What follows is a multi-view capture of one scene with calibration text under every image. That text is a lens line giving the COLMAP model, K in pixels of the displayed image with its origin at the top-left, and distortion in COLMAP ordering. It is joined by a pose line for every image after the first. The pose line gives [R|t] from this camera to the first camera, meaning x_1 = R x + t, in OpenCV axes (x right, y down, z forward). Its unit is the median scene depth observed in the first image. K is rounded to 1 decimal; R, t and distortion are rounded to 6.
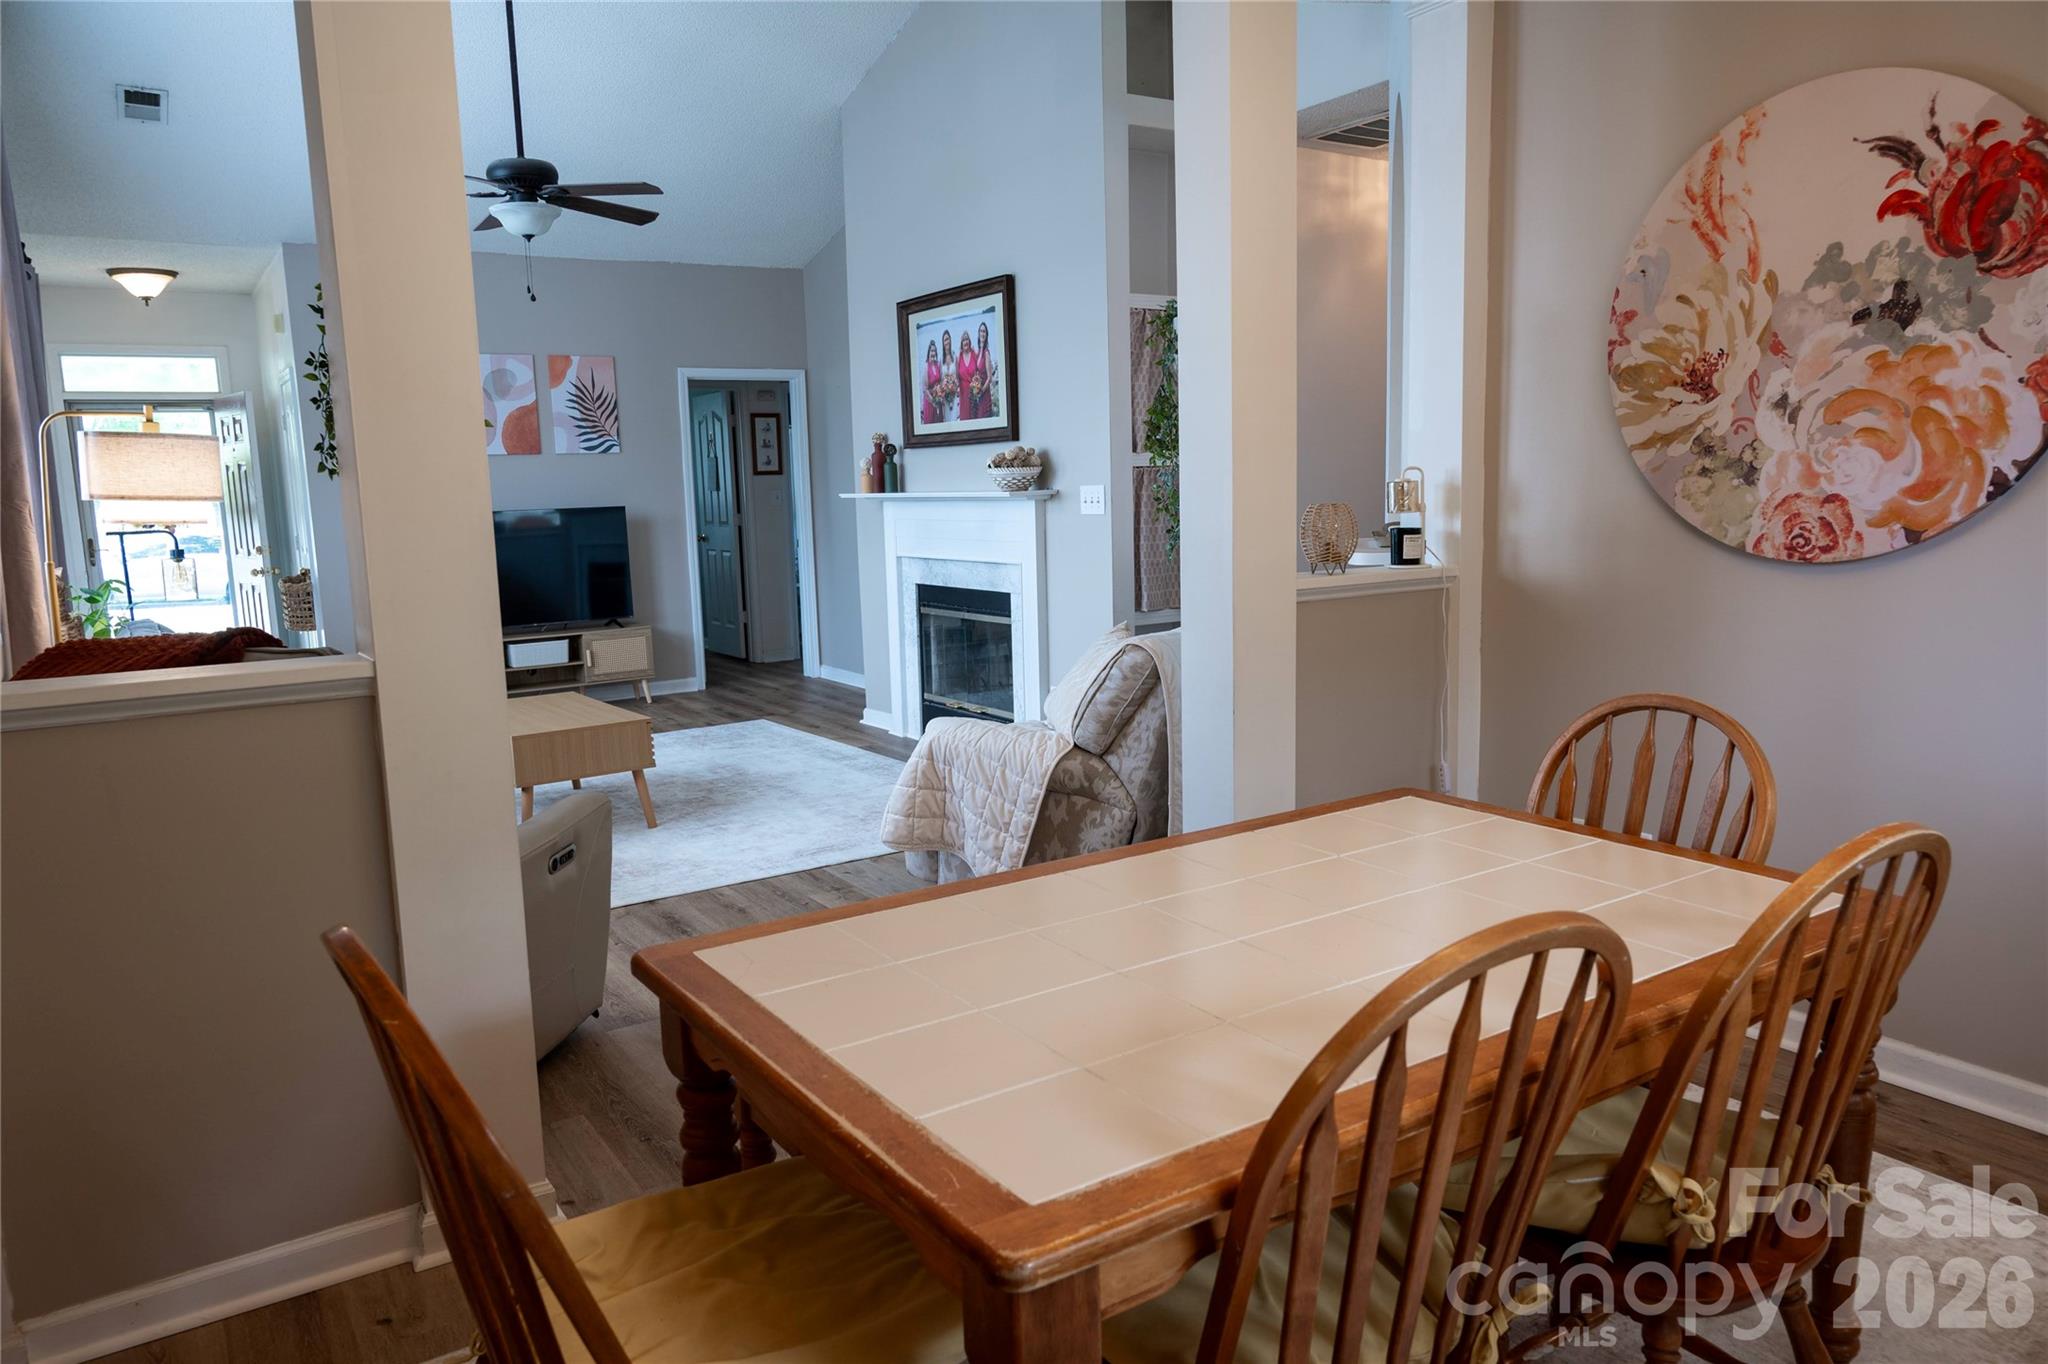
lens RADIAL K [[1385.6, 0, 1025.9], [0, 1385.6, 691.9], [0, 0, 1]] dist [-0.010140, 0.001128]
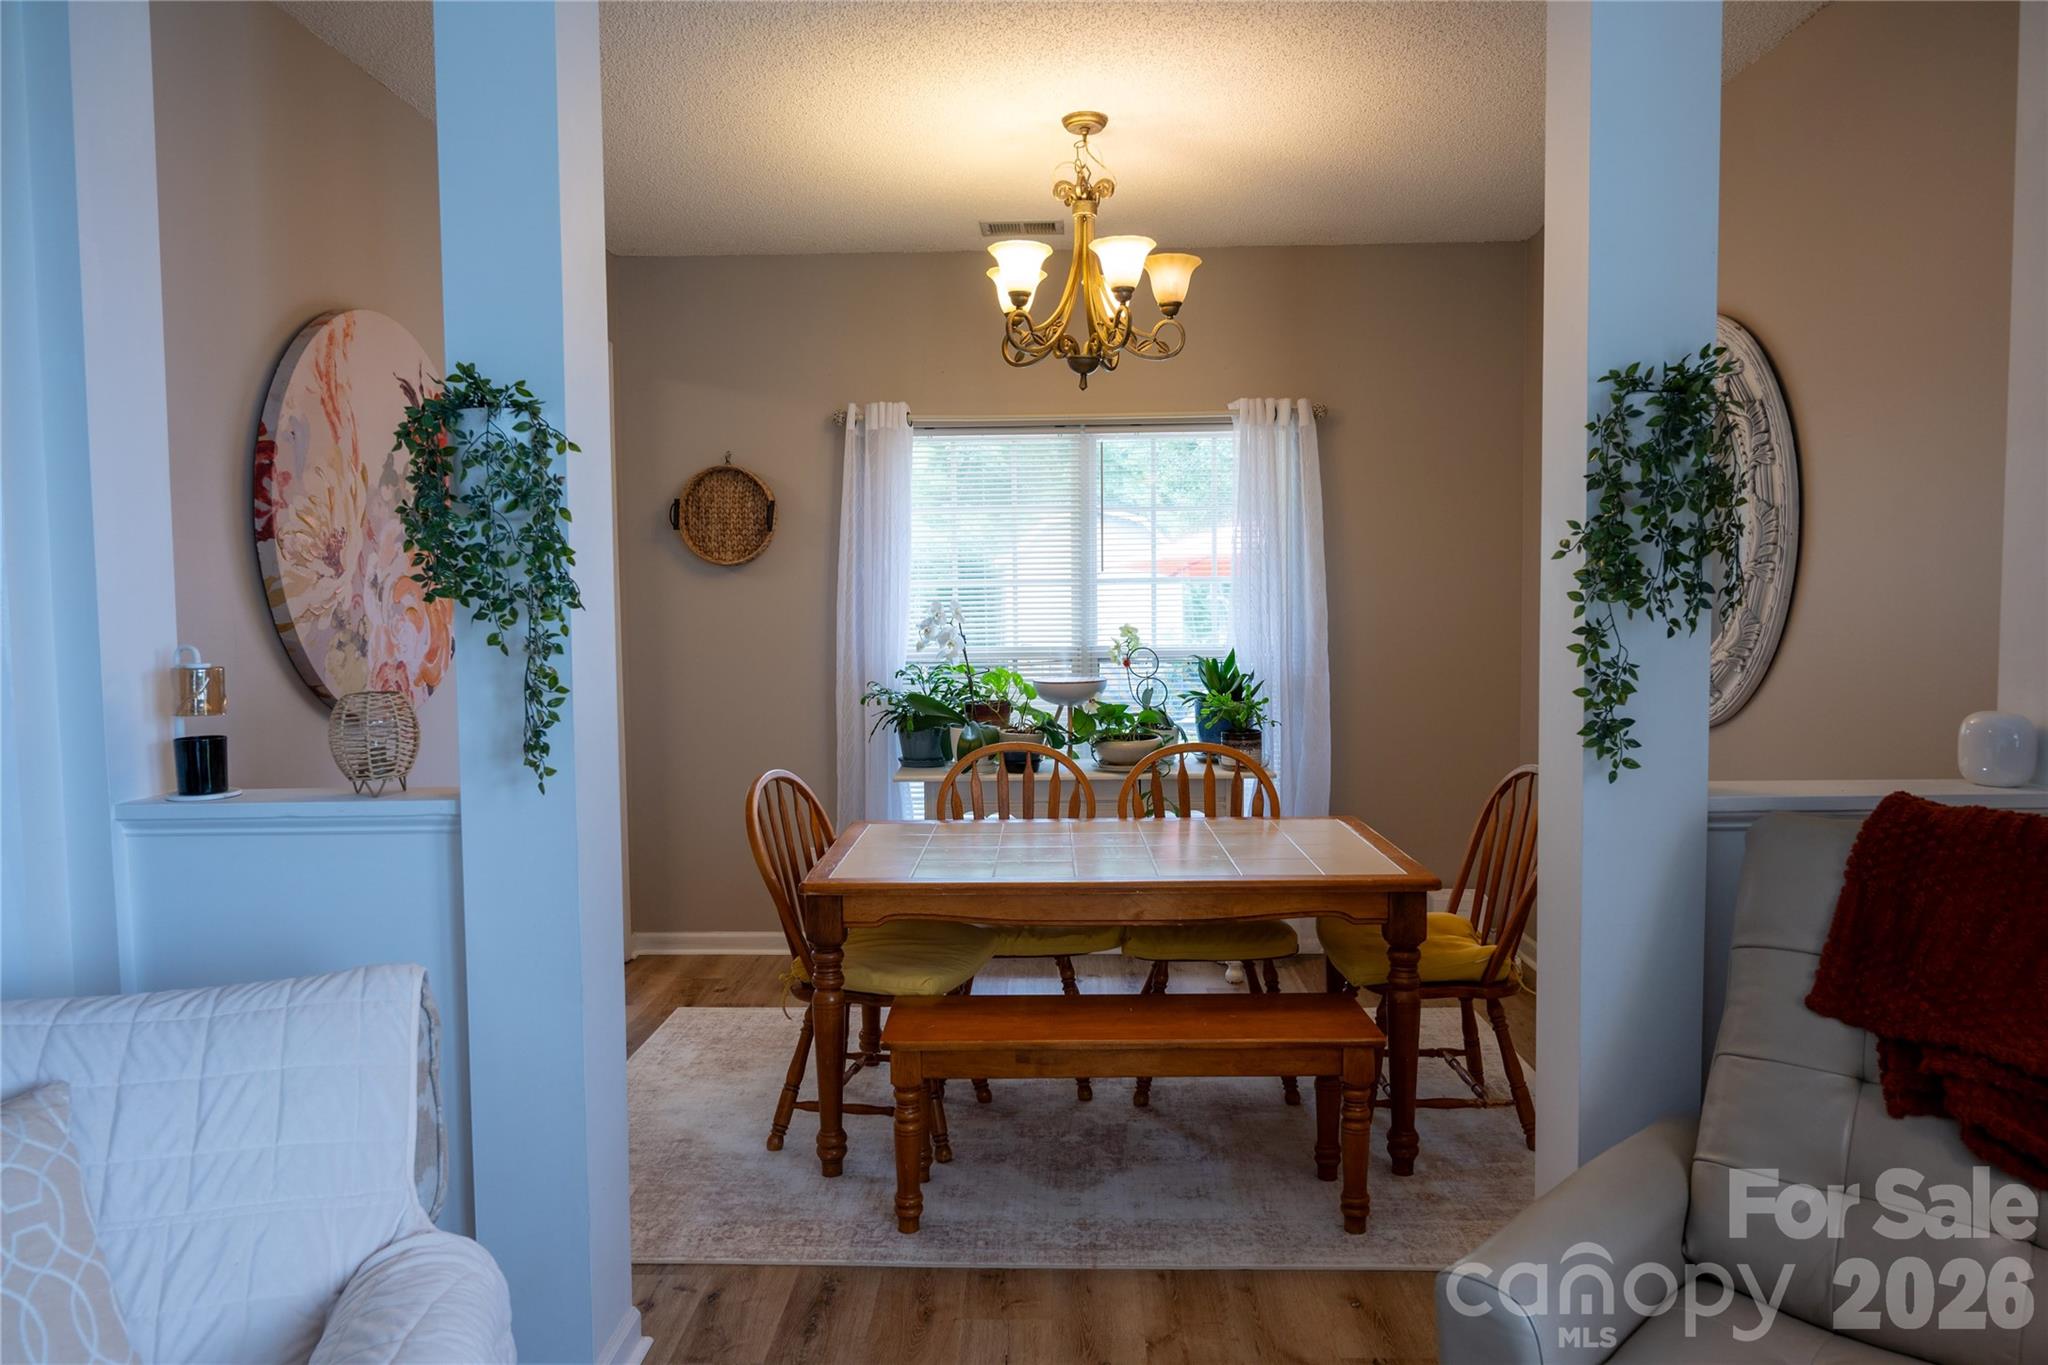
lens RADIAL K [[1385.6, 0, 1025.9], [0, 1385.6, 692.4], [0, 0, 1]] dist [-0.010140, 0.001128]
pose [[-0.818912, -0.006352, 0.573884, -0.250232], [0.119524, 0.976126, 0.181361, -0.125099], [-0.561335, 0.217112, -0.798602, 0.770046]]
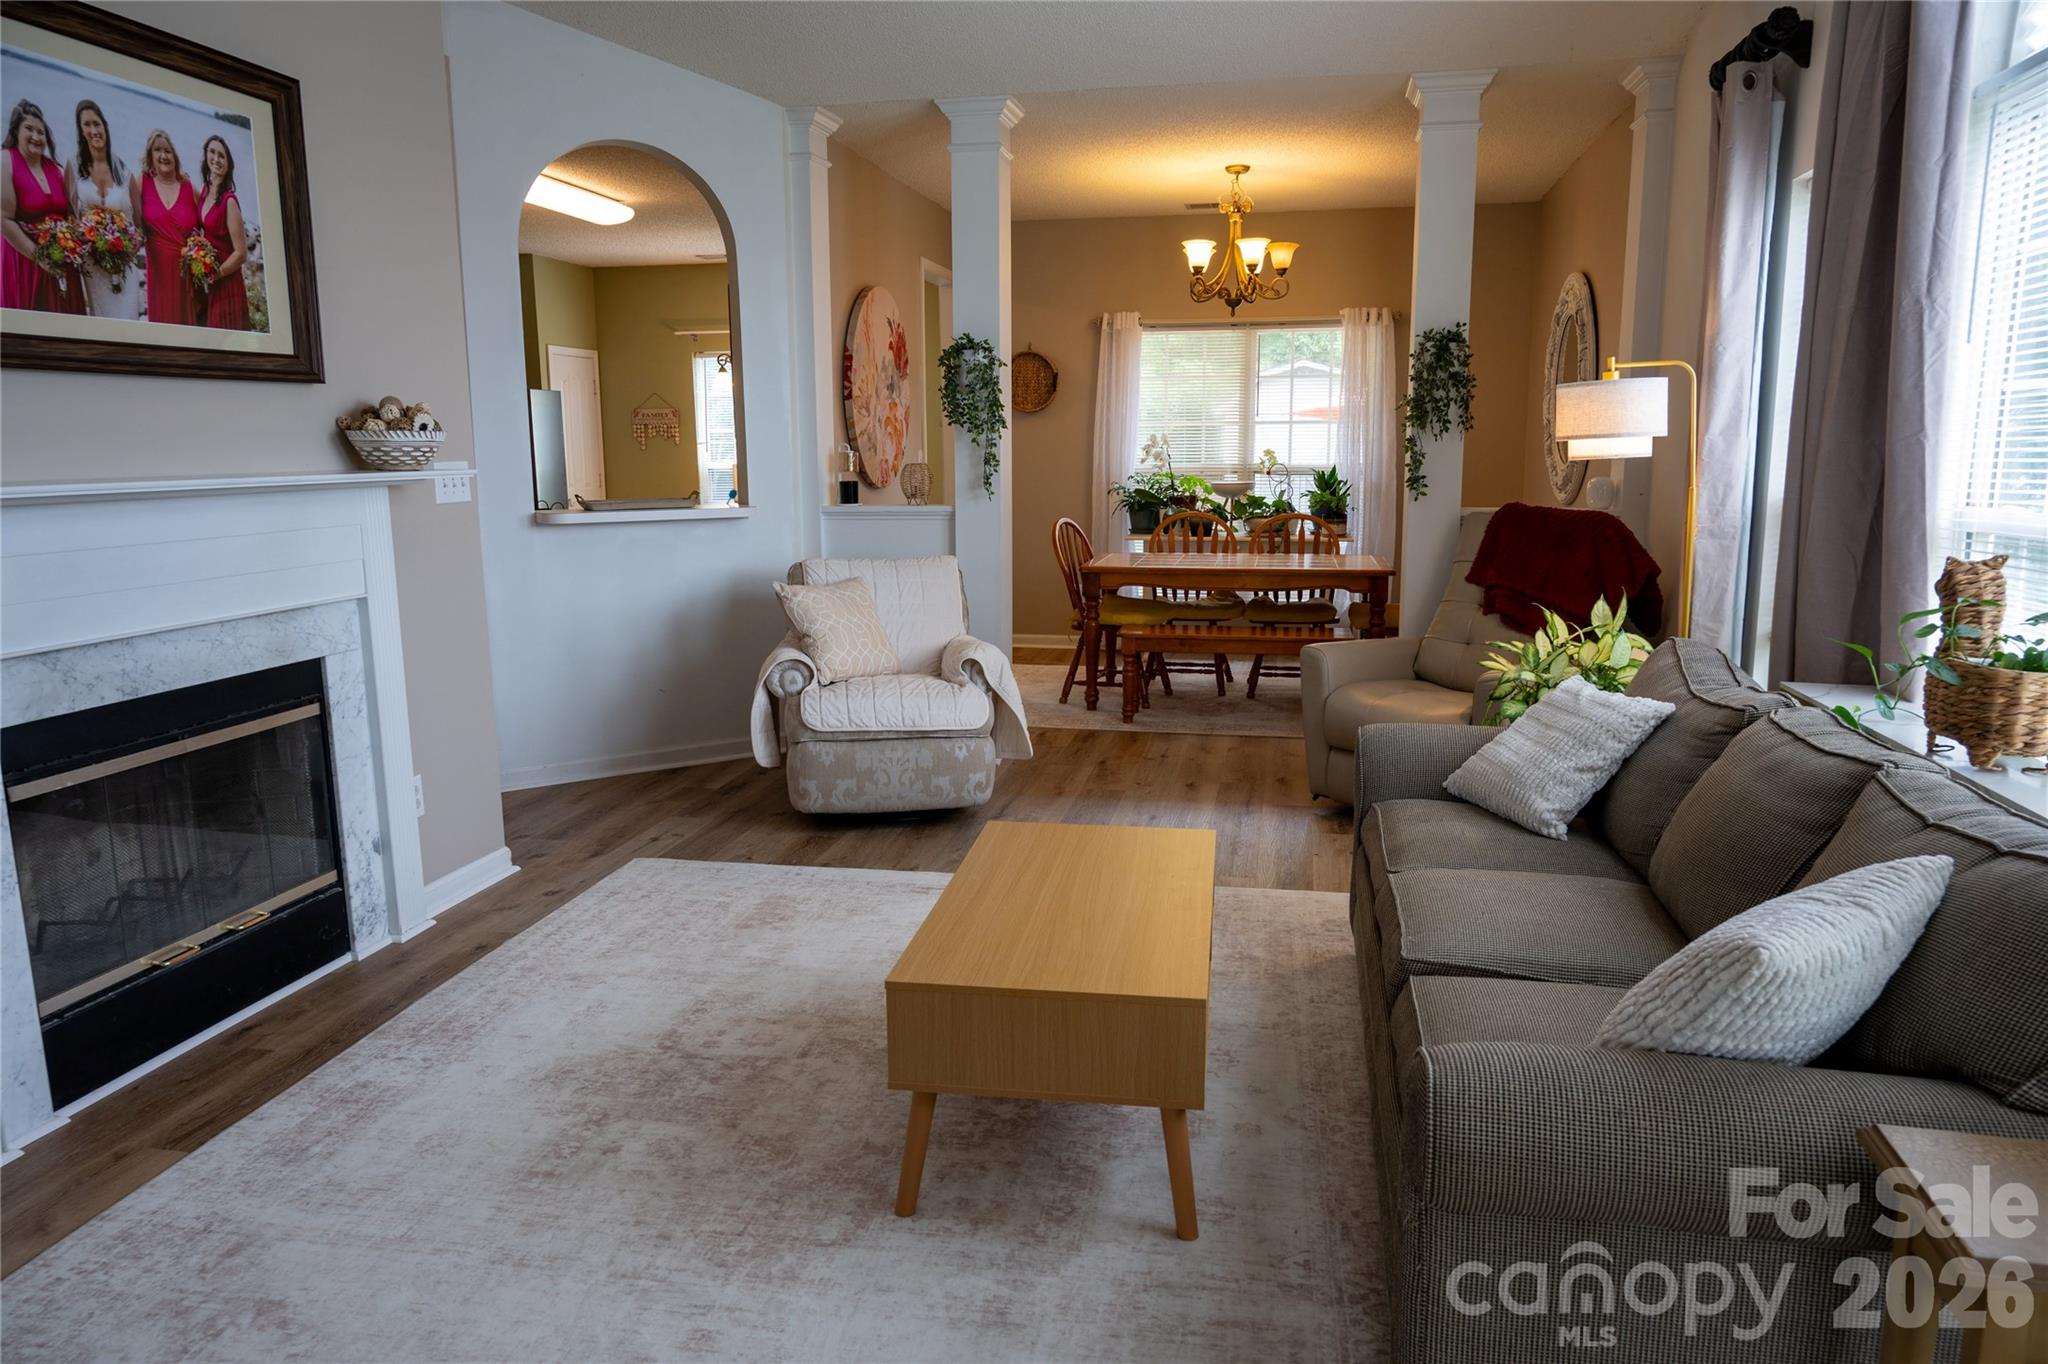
lens RADIAL K [[1385.6, 0, 1025.9], [0, 1385.6, 691.9], [0, 0, 1]] dist [-0.010140, 0.001128]
pose [[-0.712000, -0.094023, 0.695856, -0.599155], [0.131545, 0.955589, 0.263714, -0.166802], [-0.689748, 0.279300, -0.668012, 1.178468]]
